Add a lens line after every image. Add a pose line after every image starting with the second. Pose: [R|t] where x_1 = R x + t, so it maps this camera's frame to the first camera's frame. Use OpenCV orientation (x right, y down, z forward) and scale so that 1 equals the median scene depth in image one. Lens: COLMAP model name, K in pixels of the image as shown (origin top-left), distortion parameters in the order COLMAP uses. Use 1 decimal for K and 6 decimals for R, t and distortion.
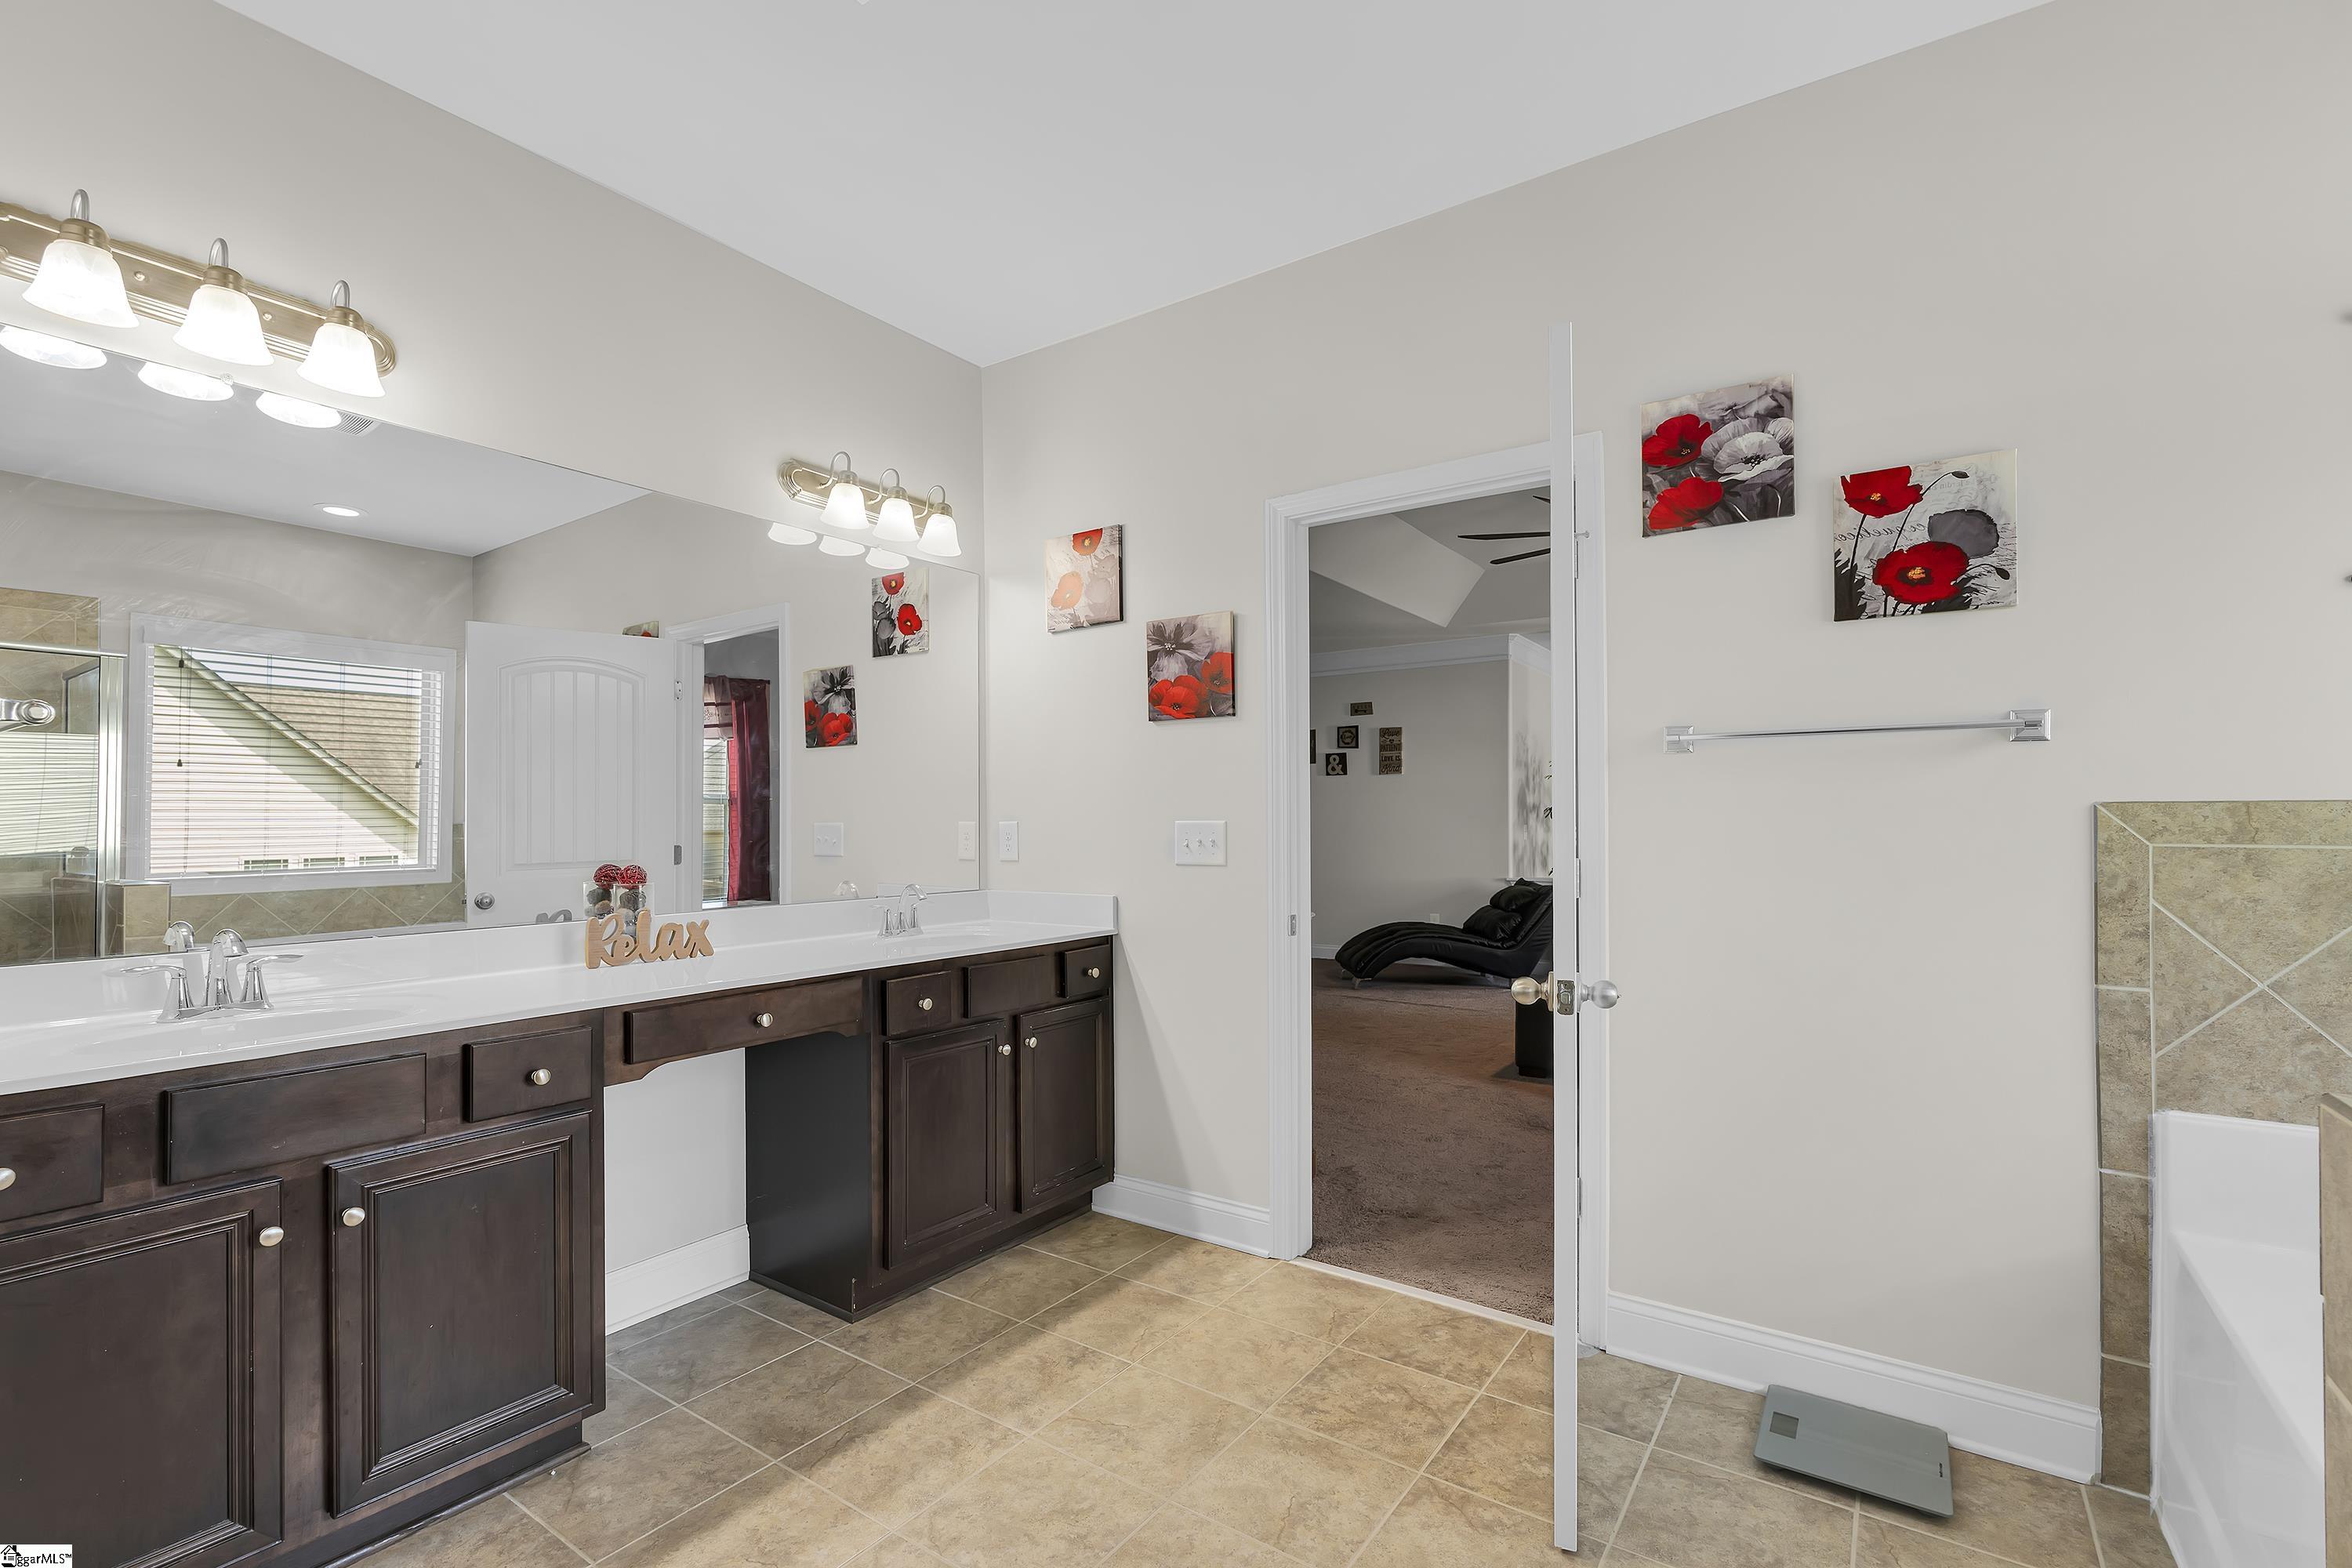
lens RADIAL K [[1046.1, 0, 1181.3], [0, 1046.1, 793.8], [0, 0, 1]] dist [-0.002311, -0.000819]
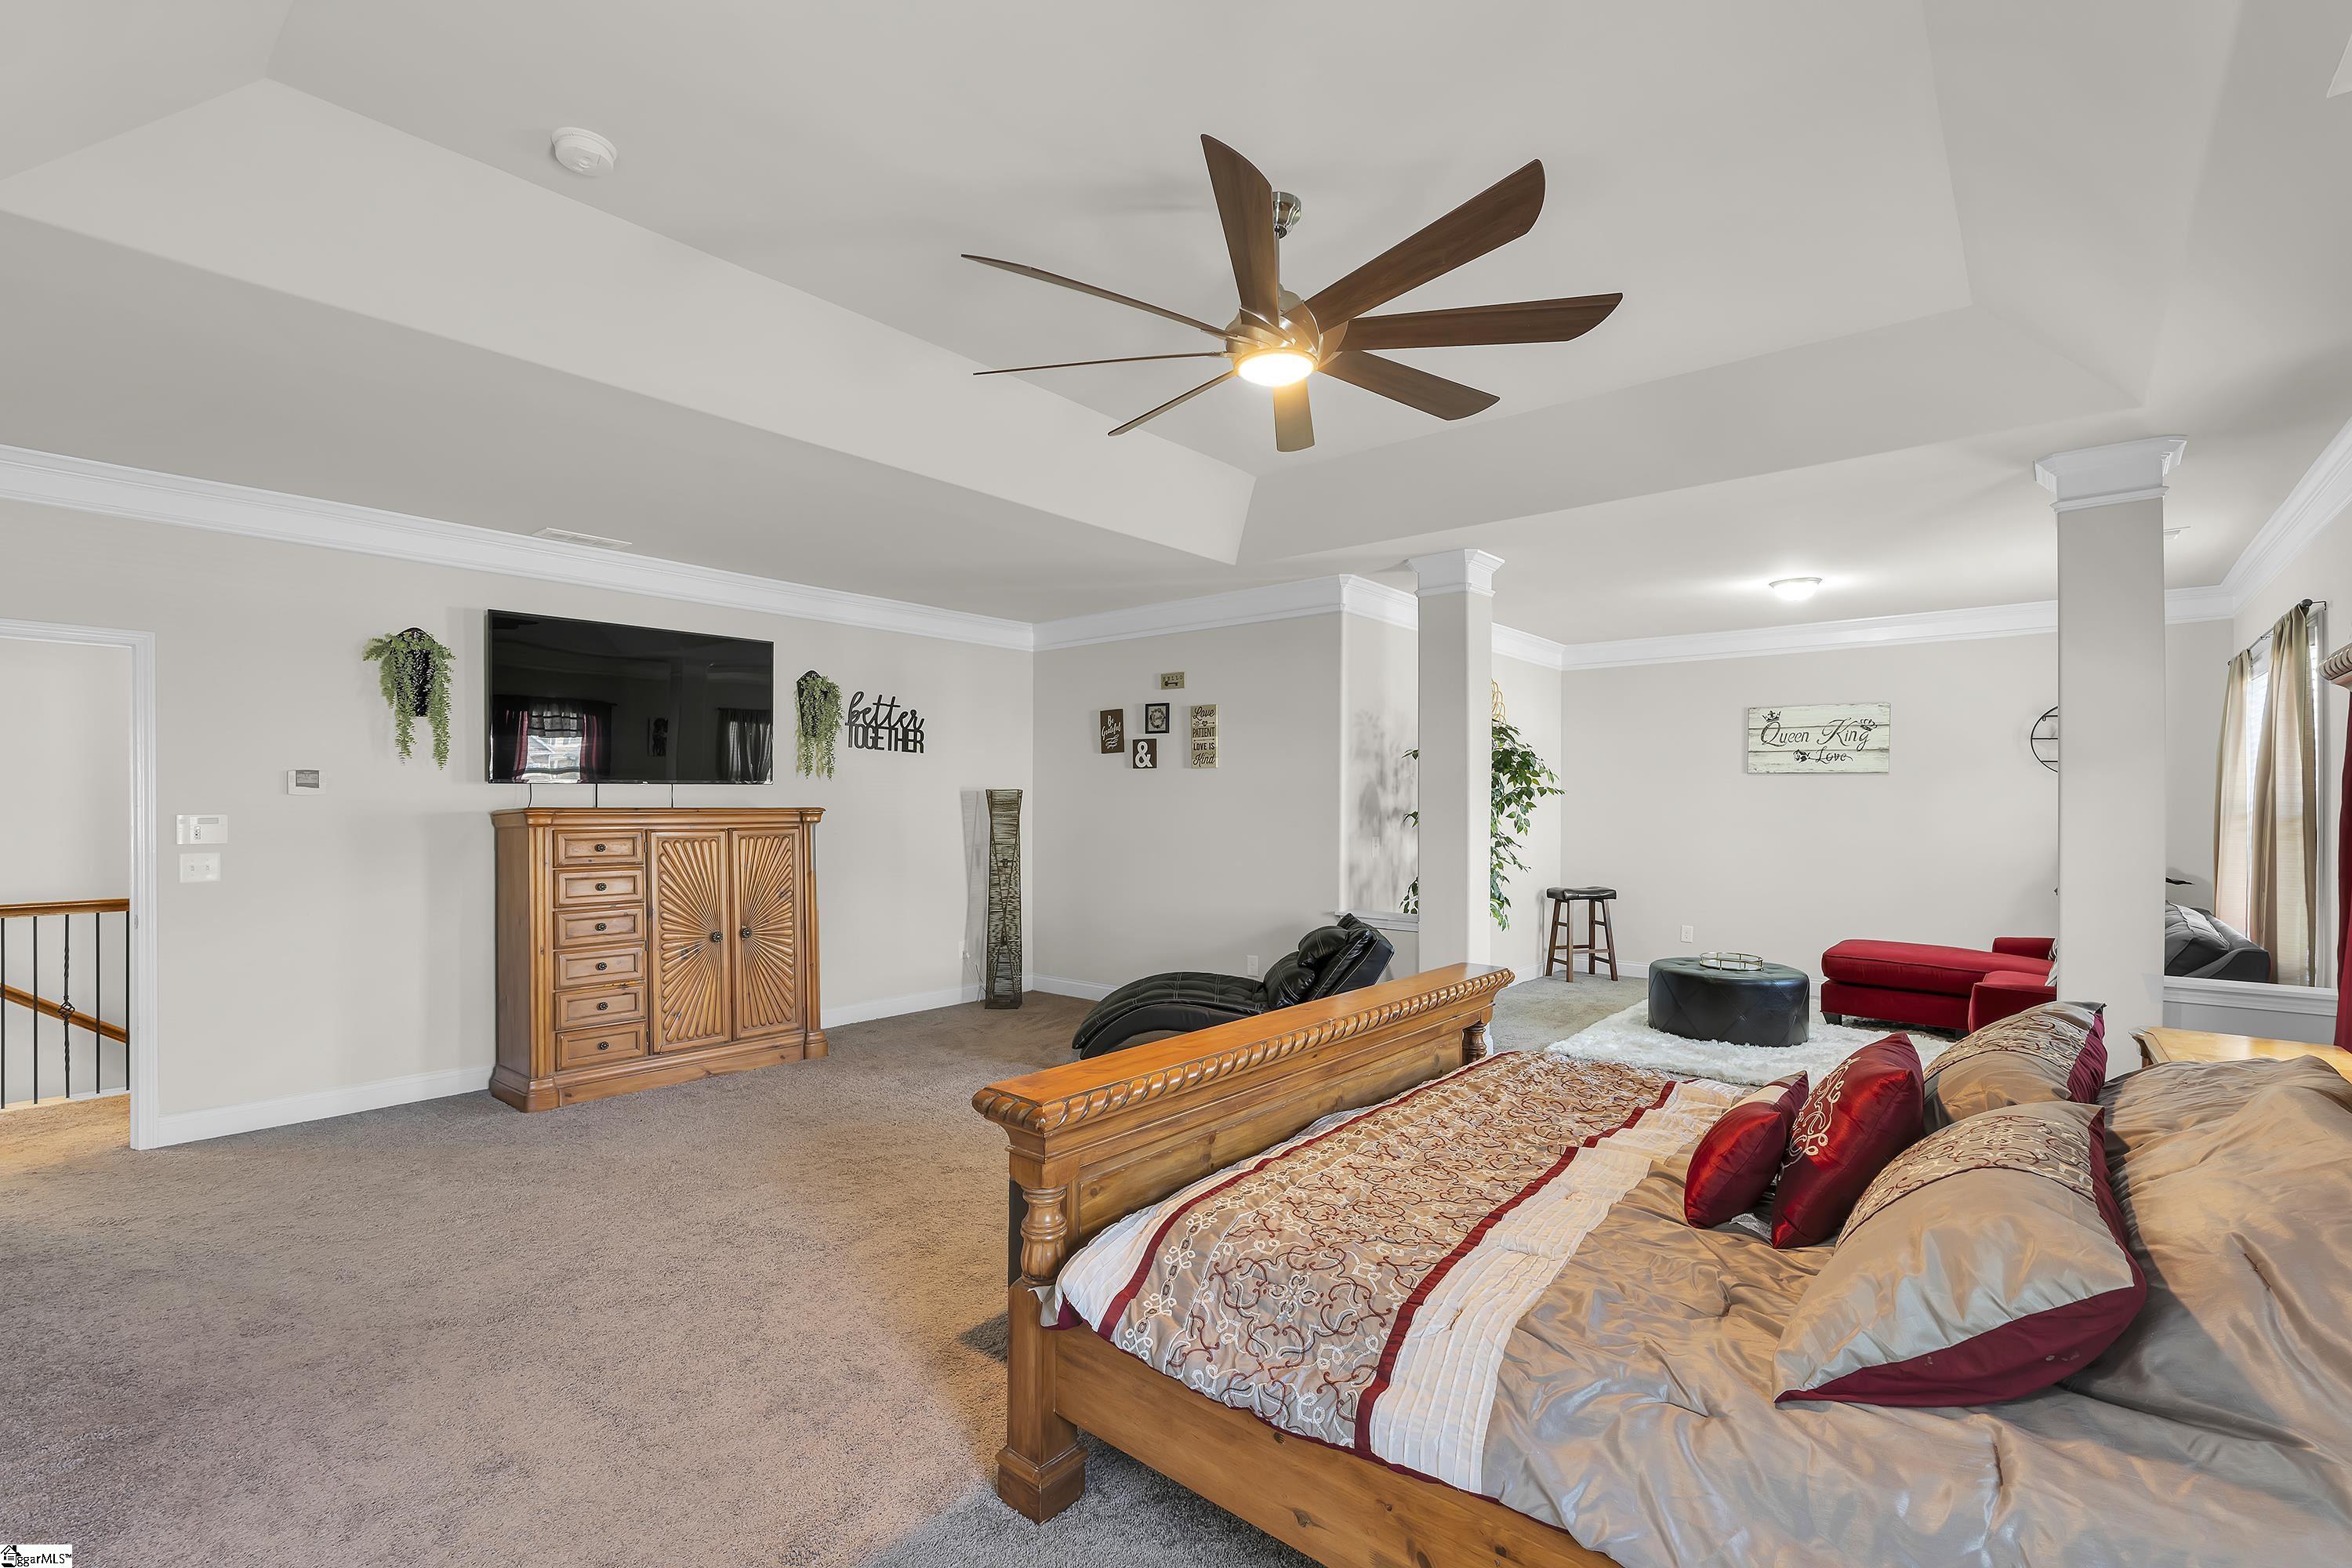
lens RADIAL K [[1046.1, 0, 1177.1], [0, 1046.1, 784.6], [0, 0, 1]] dist [-0.002311, -0.000819]
pose [[0.996792, 0.007601, -0.079672, 0.241038], [-0.006767, 0.999919, 0.010743, -0.014190], [0.079747, -0.010169, 0.996763, 0.247825]]
